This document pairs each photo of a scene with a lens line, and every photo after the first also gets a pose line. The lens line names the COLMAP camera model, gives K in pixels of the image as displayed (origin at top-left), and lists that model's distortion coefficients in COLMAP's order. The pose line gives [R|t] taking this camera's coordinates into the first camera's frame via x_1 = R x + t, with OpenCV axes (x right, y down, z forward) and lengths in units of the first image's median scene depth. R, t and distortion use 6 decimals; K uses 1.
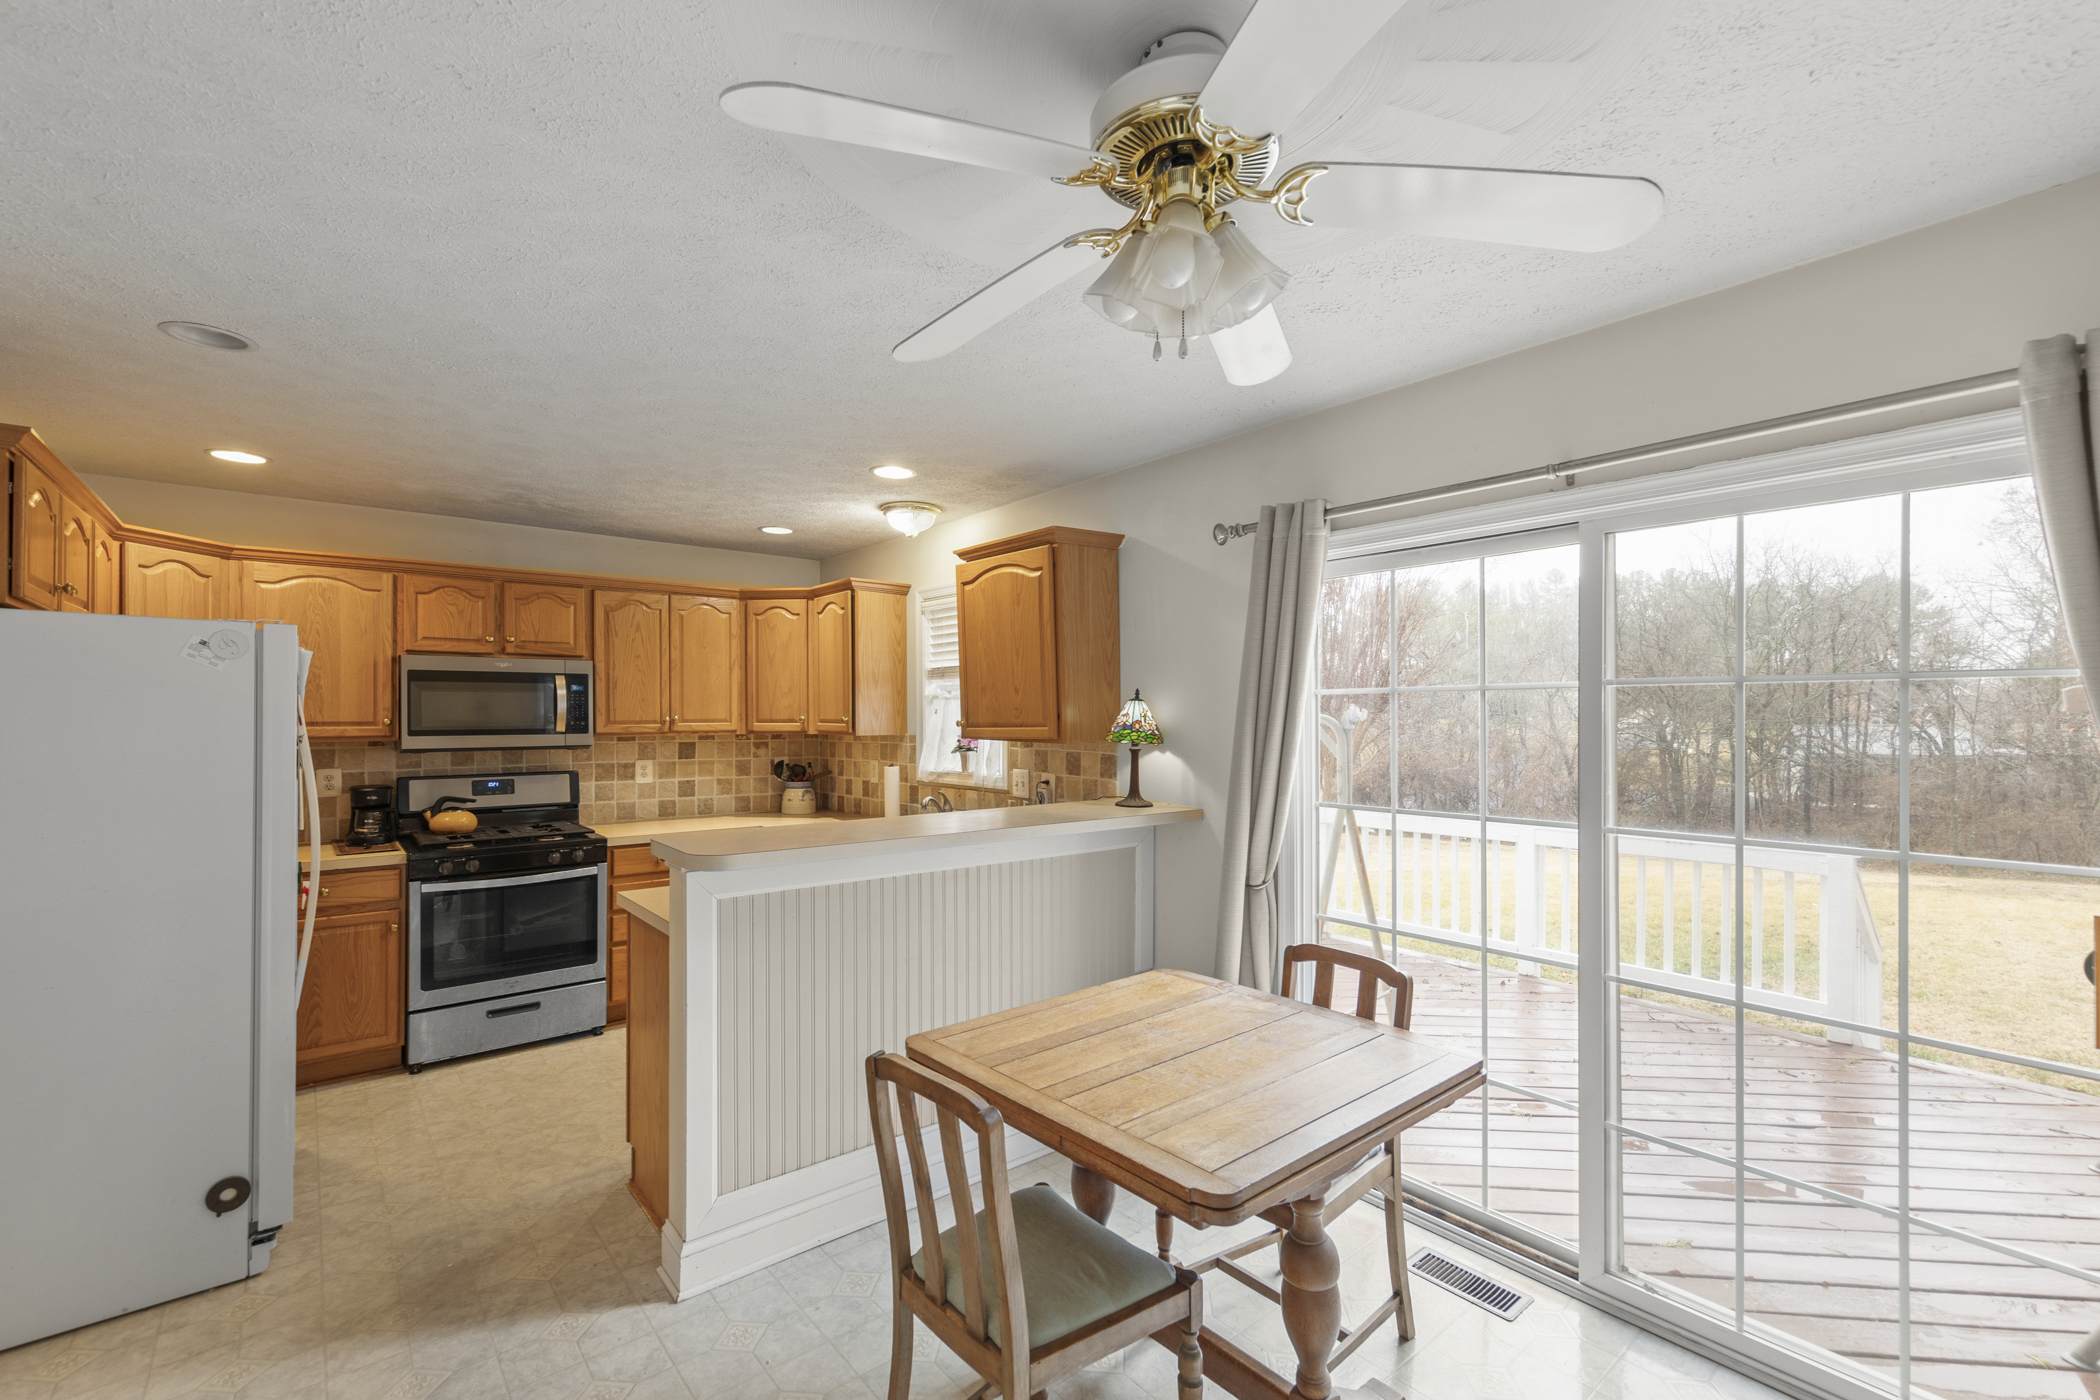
lens RADIAL K [[923.9, 0, 1042.0], [0, 923.9, 707.5], [0, 0, 1]] dist [0.000786, 0.001308]
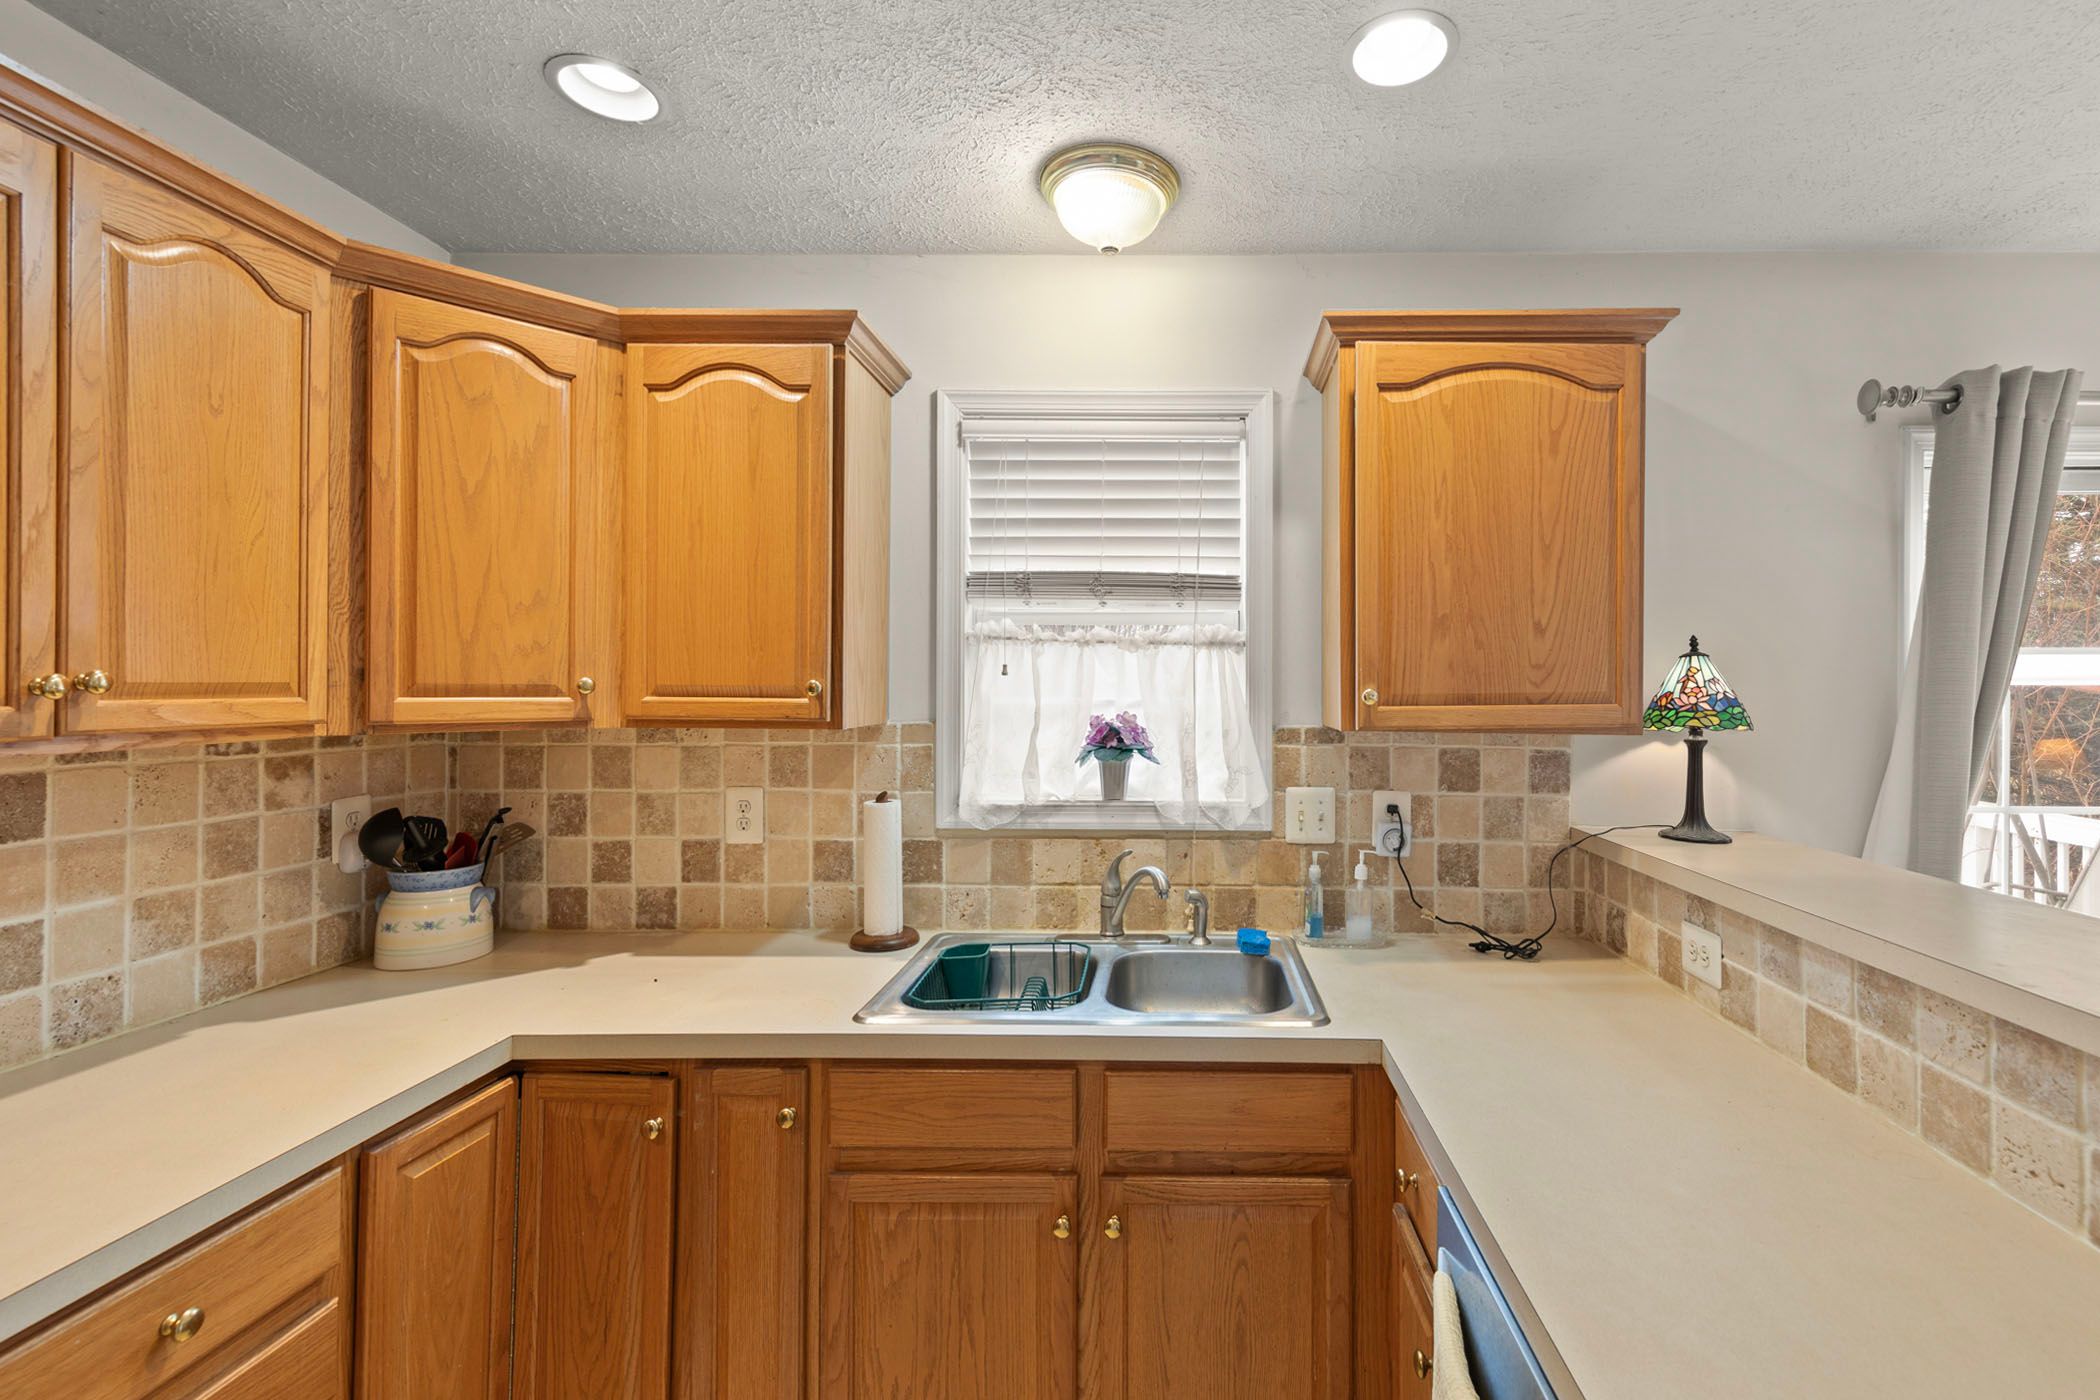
lens RADIAL K [[923.9, 0, 1062.5], [0, 923.9, 679.7], [0, 0, 1]] dist [0.000786, 0.001308]
pose [[0.636329, 0.010856, 0.771341, -0.493476], [-0.011691, 0.999922, -0.004428, 0.011757], [-0.771329, -0.006200, 0.636406, 0.774802]]
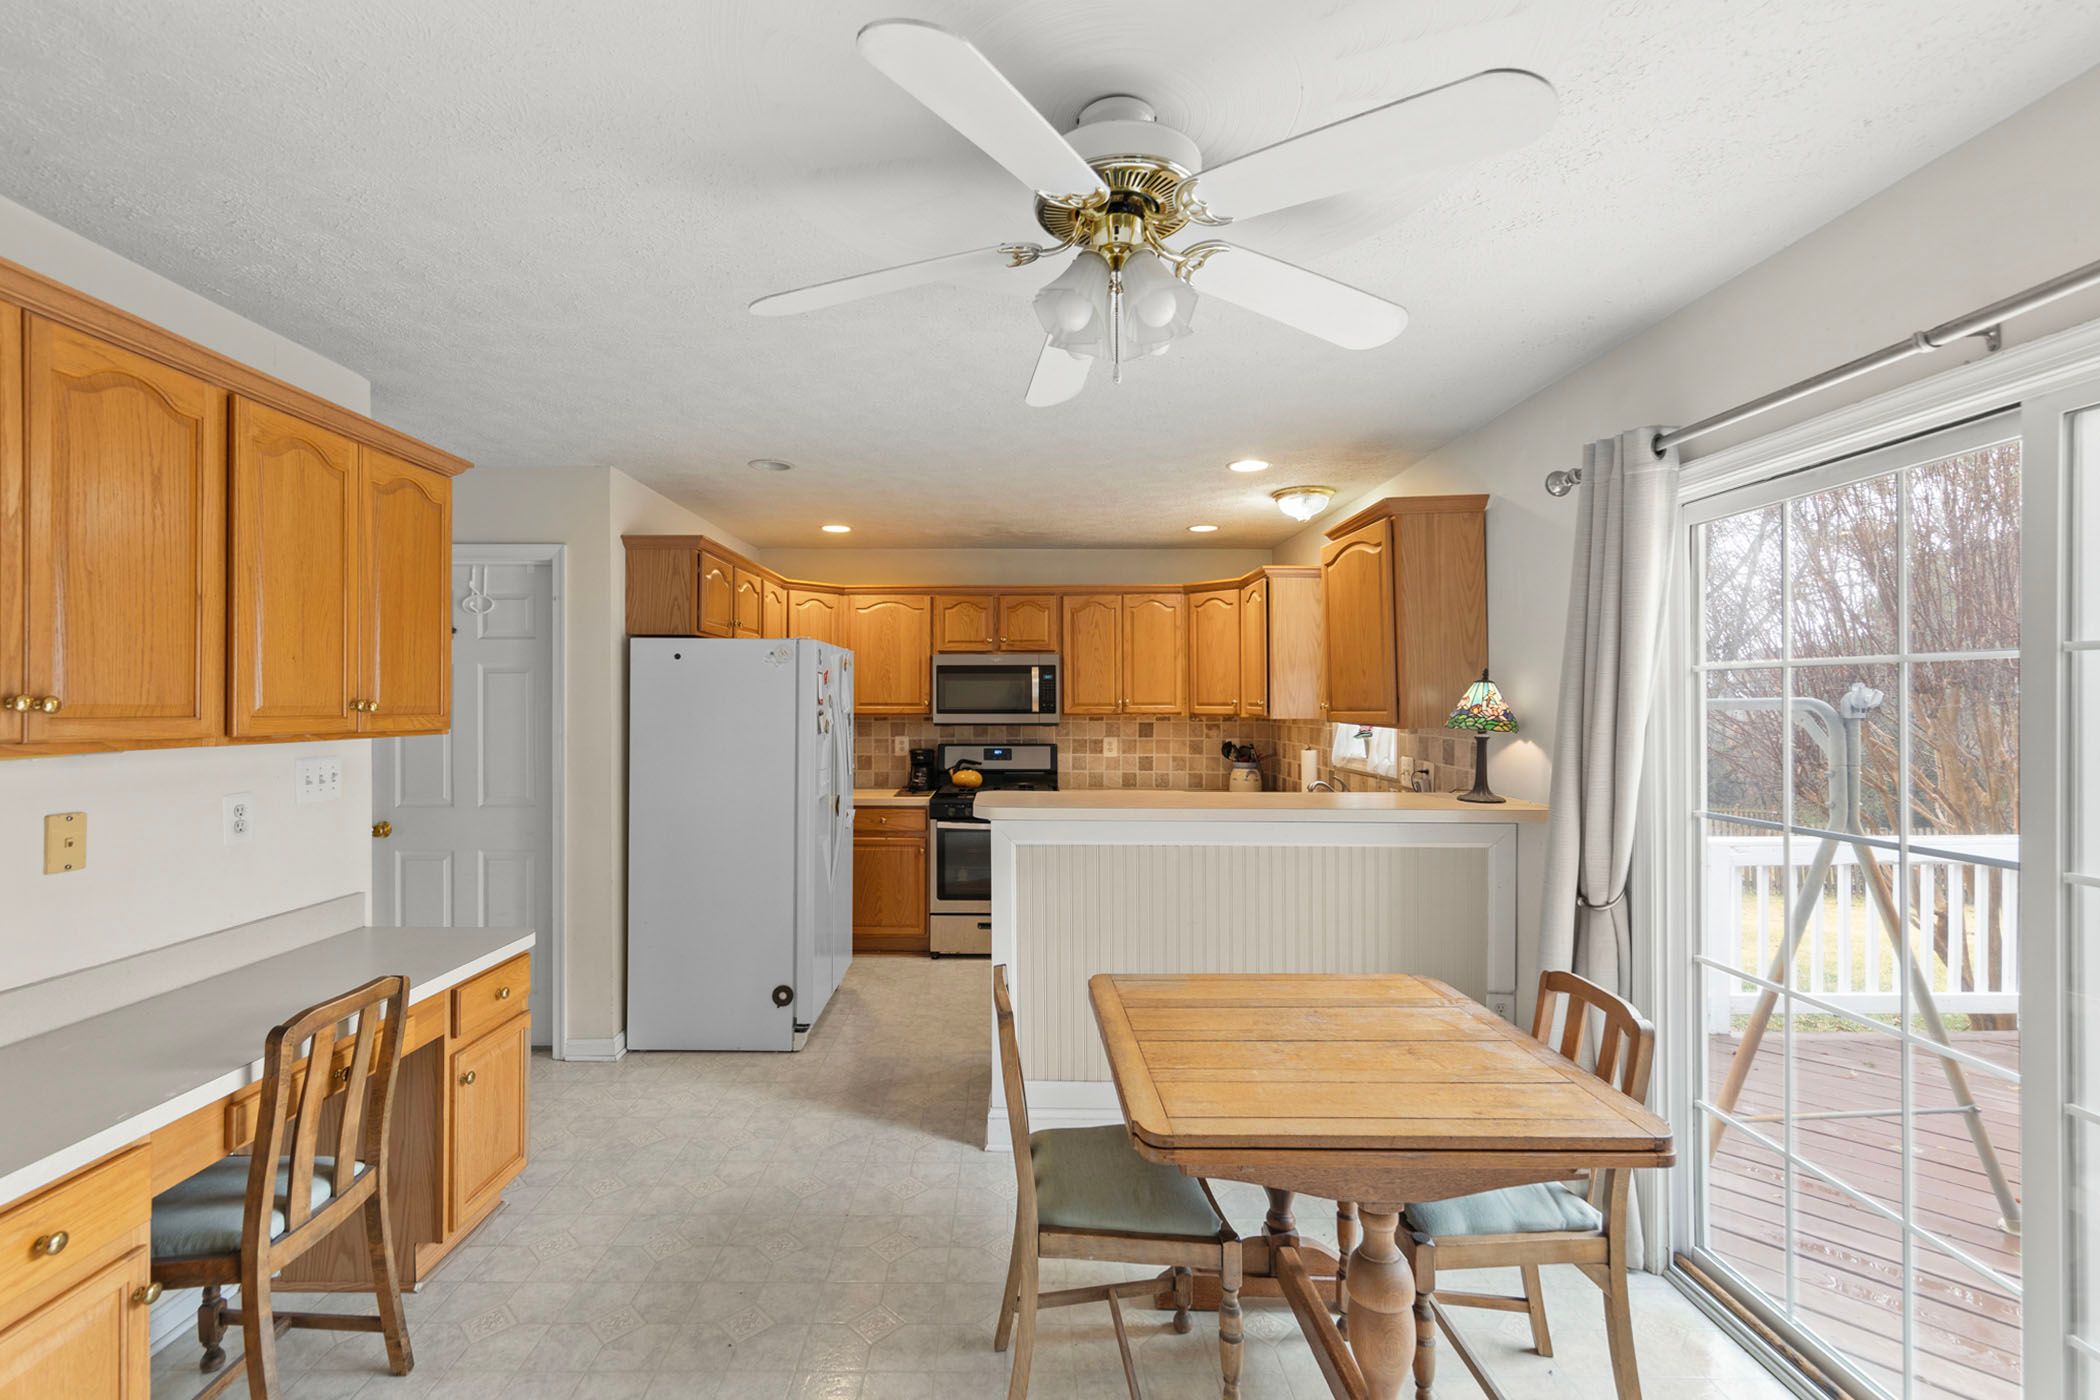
lens RADIAL K [[923.9, 0, 980.6], [0, 923.9, 693.3], [0, 0, 1]] dist [0.000786, 0.001308]
pose [[0.749651, -0.003249, -0.661826, 0.269087], [0.003853, 0.999992, -0.000545, 0.001513], [0.661822, -0.002142, 0.749658, 0.015097]]
